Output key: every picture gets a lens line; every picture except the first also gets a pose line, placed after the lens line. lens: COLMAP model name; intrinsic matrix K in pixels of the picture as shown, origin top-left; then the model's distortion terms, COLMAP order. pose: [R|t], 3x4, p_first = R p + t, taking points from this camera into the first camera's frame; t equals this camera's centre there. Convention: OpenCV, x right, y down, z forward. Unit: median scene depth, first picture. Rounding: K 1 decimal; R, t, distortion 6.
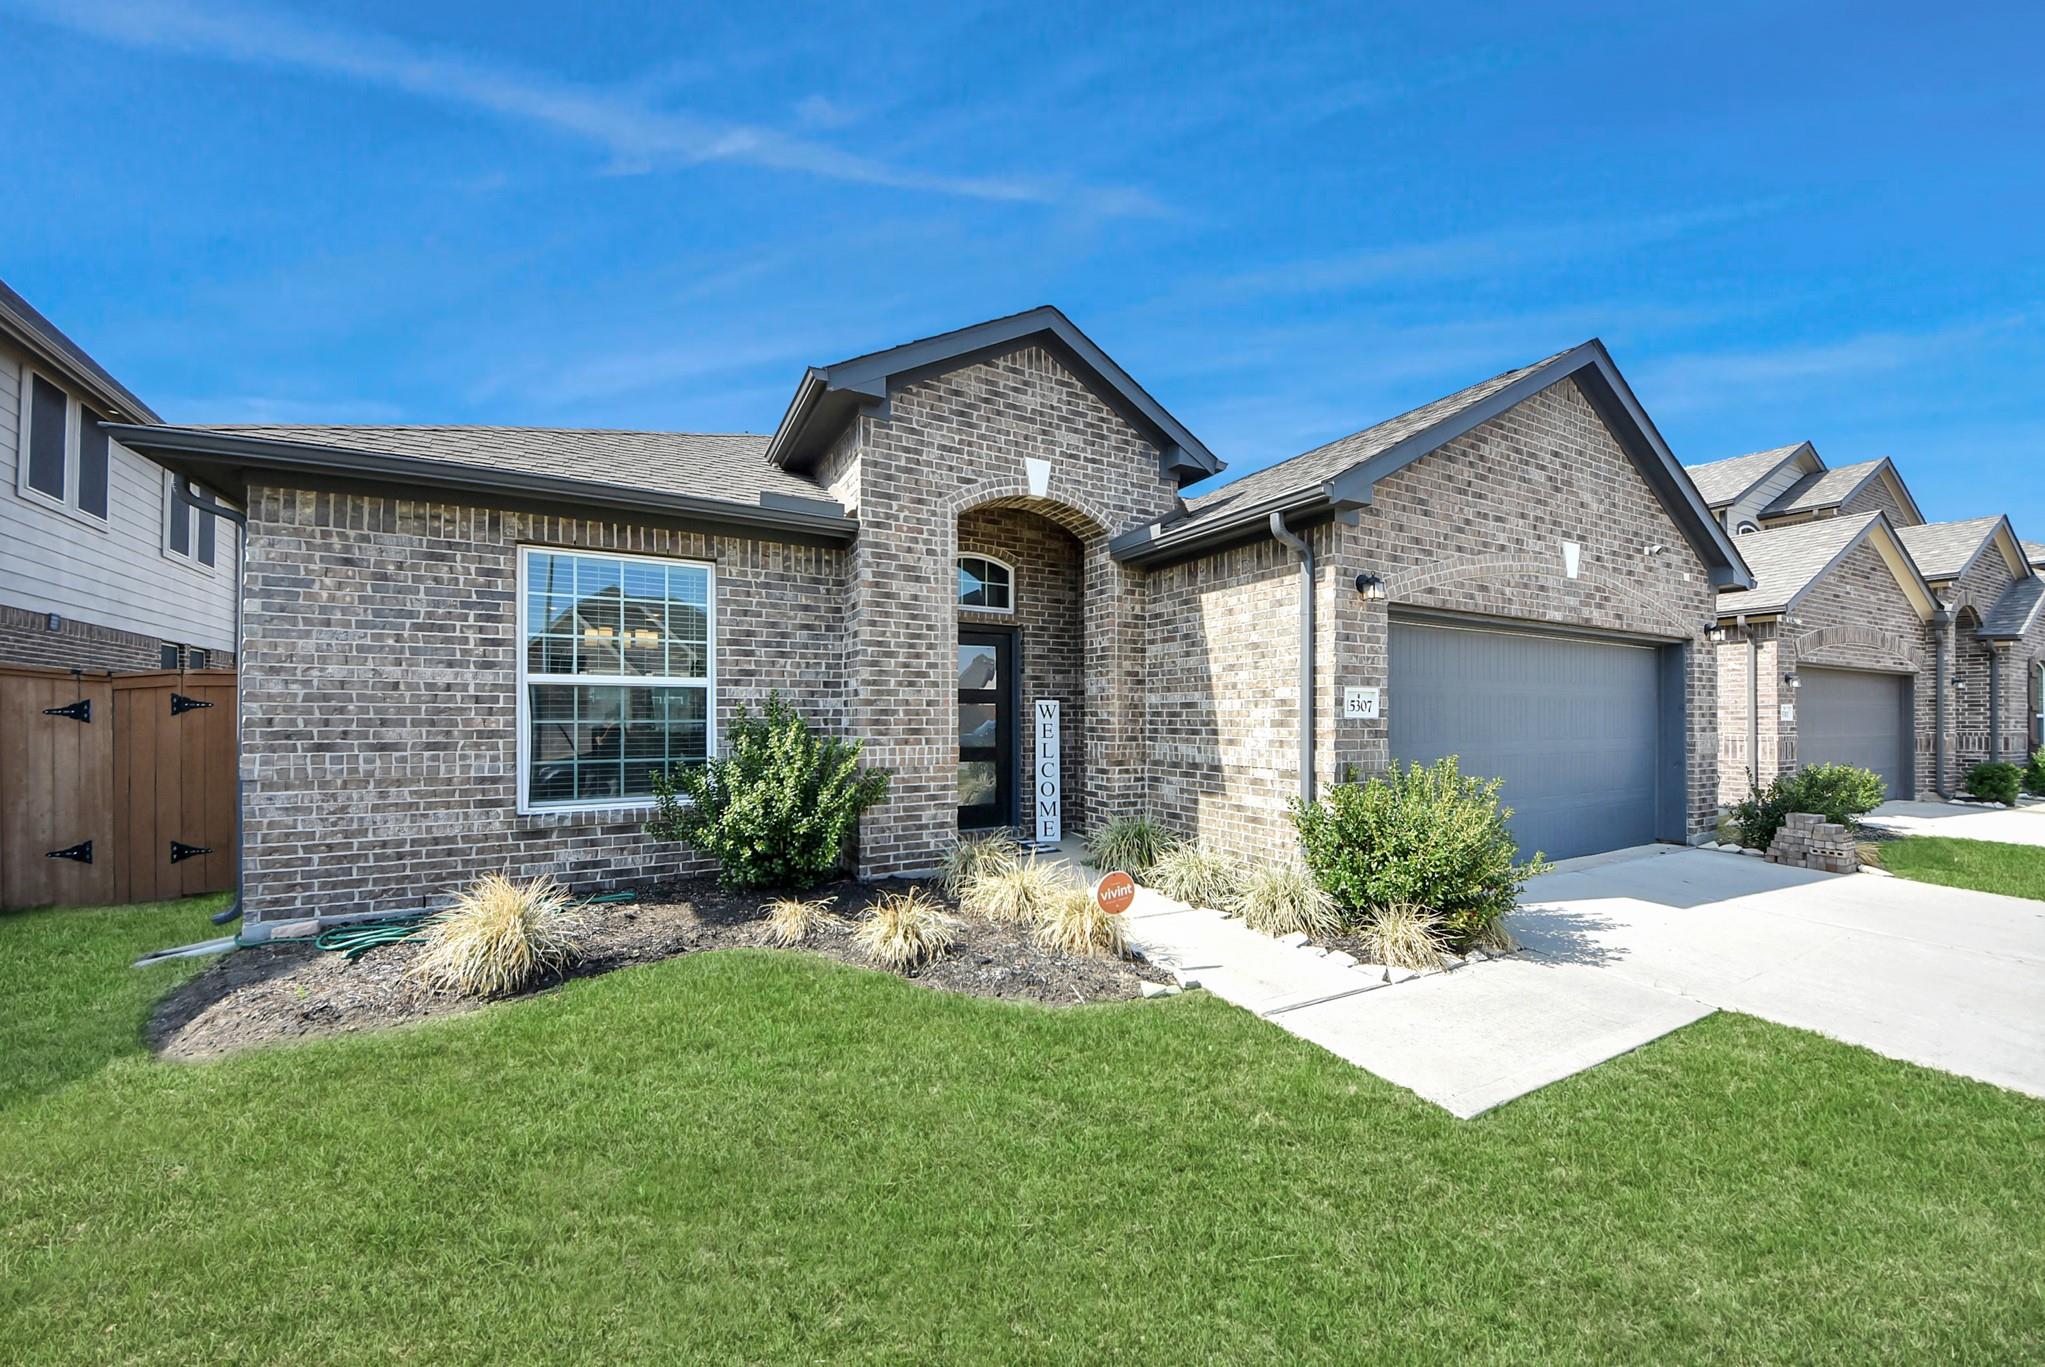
lens RADIAL K [[729.7, 0, 1052.8], [0, 729.7, 713.0], [0, 0, 1]] dist [0.002922, -0.000110]
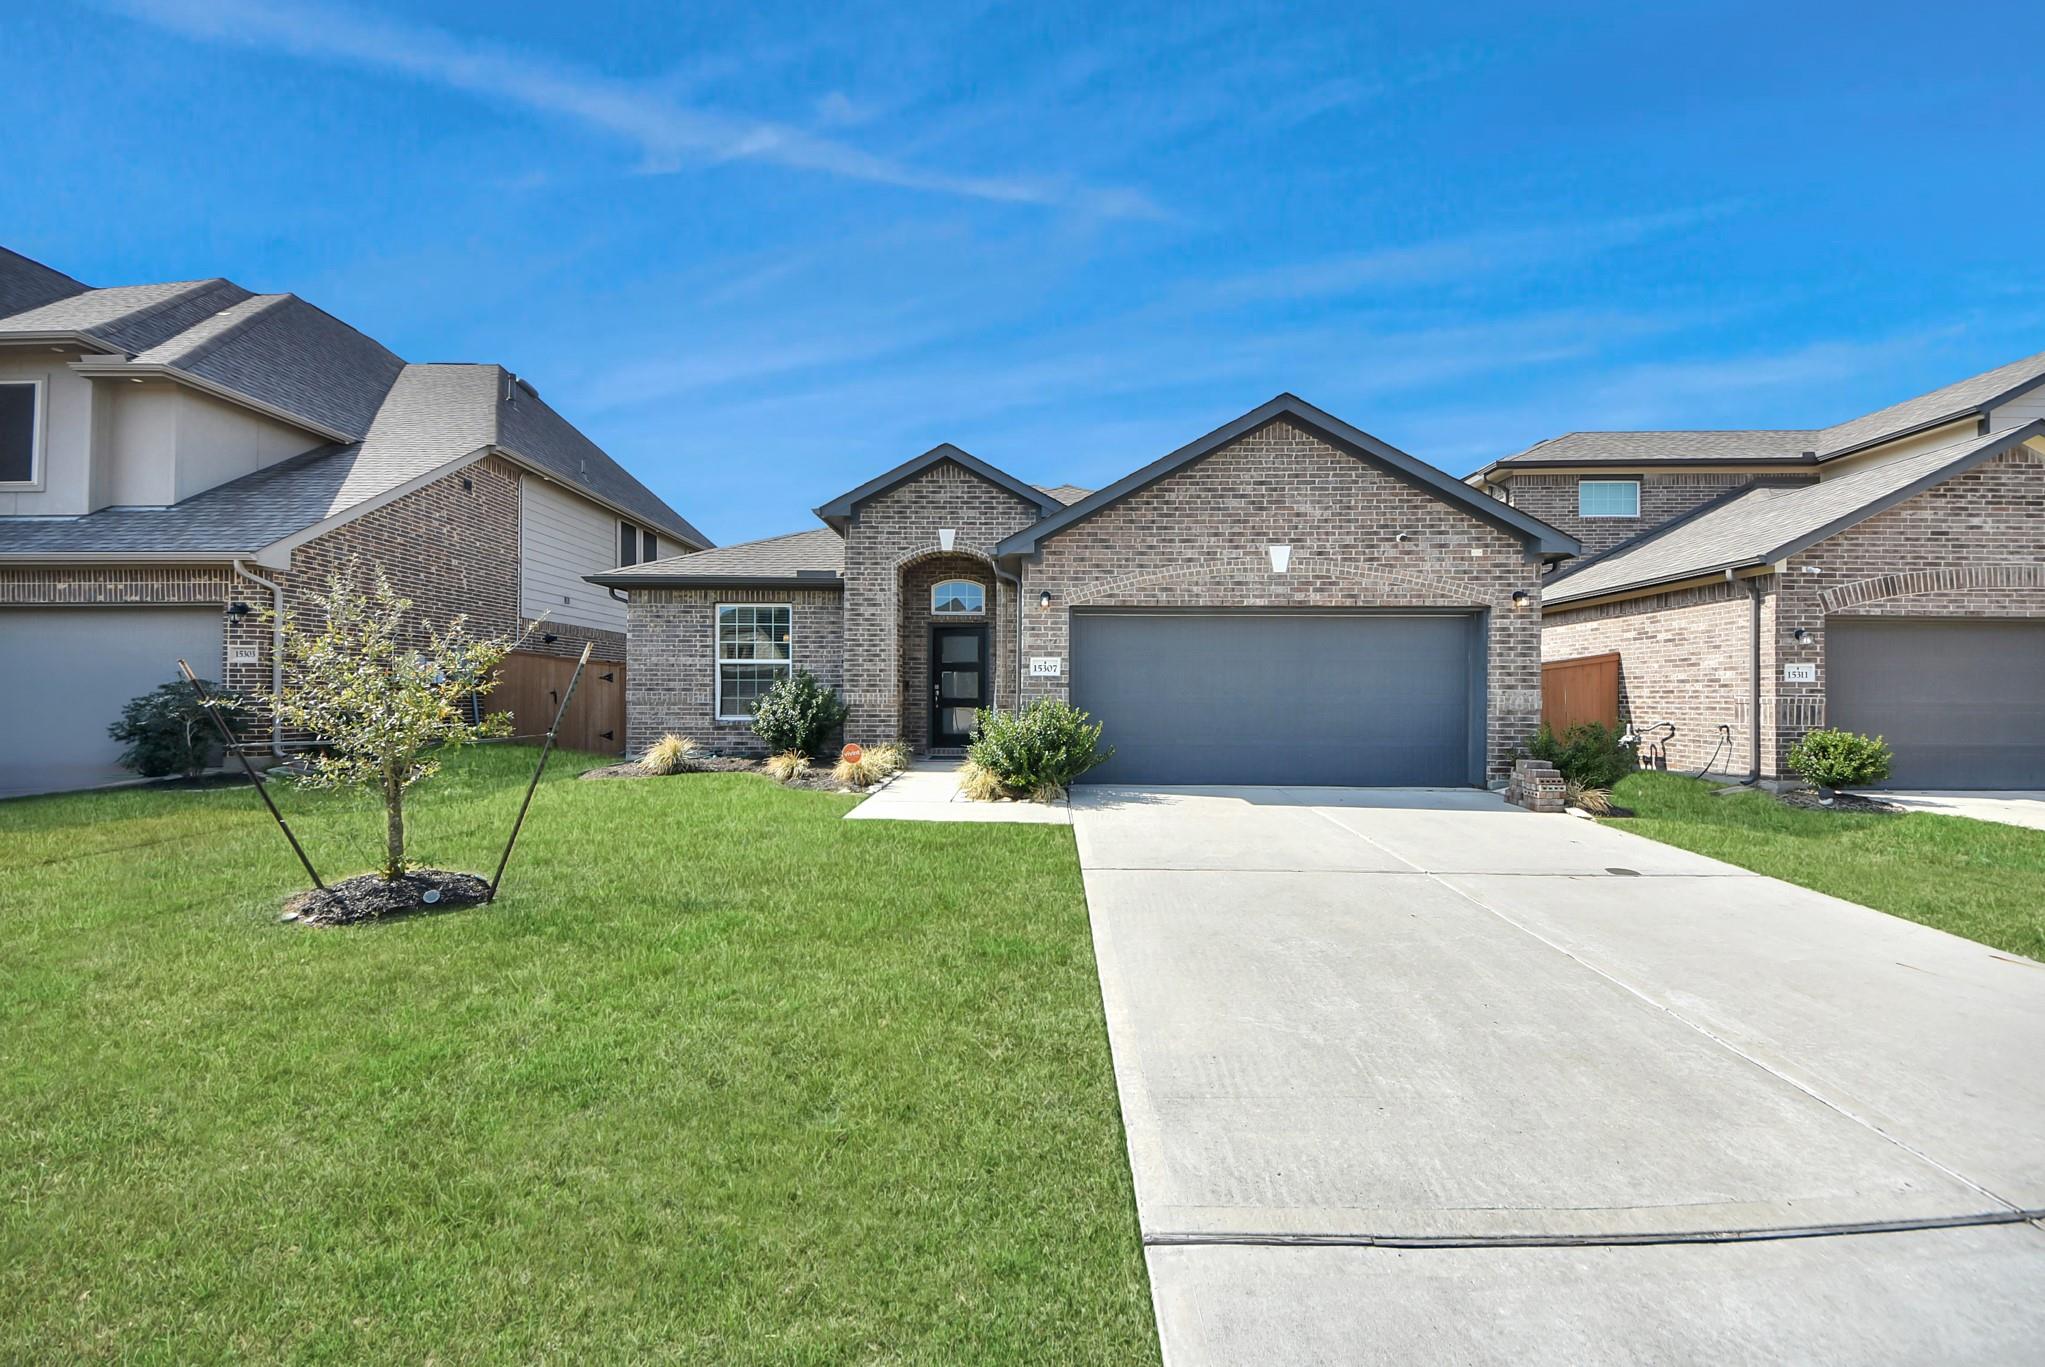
lens RADIAL K [[745.9, 0, 1032.1], [0, 745.9, 690.3], [0, 0, 1]] dist [0.030321, -0.019248]
pose [[0.867704, 0.000748, -0.497080, 1.141513], [-0.001024, 0.999999, -0.000284, 0.038233], [0.497080, 0.000755, 0.867704, -0.482261]]
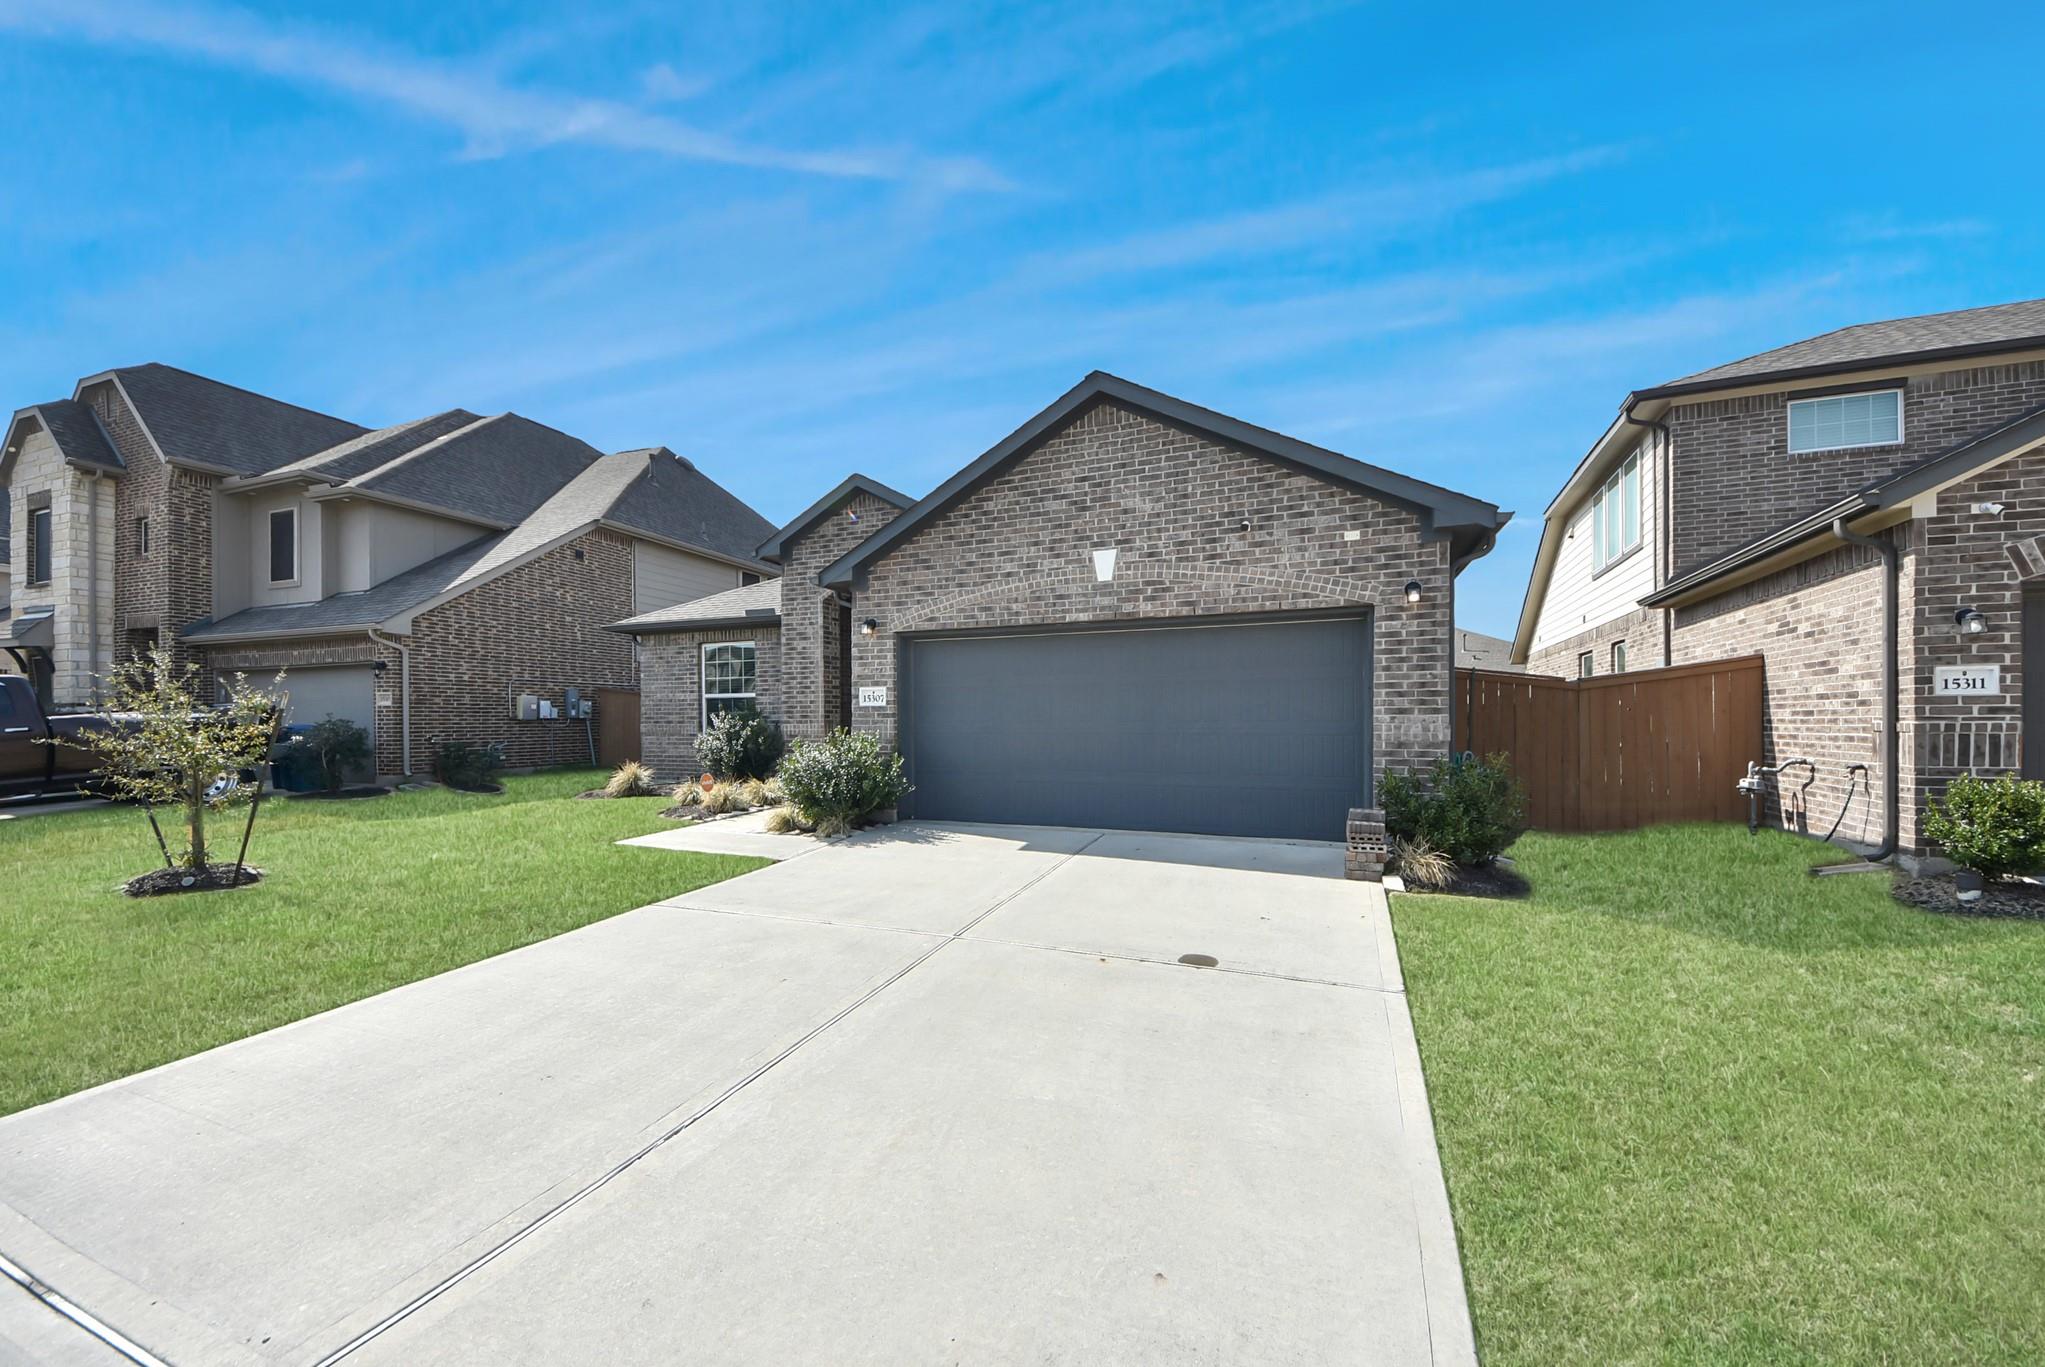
lens RADIAL K [[785.3, 0, 1017.2], [0, 785.3, 718.4], [0, 0, 1]] dist [0.011005, -0.000731]
pose [[0.617865, -0.005604, -0.786264, 1.822534], [0.010819, 0.999941, 0.001375, 0.032920], [0.786210, -0.009356, 0.617889, 0.142868]]
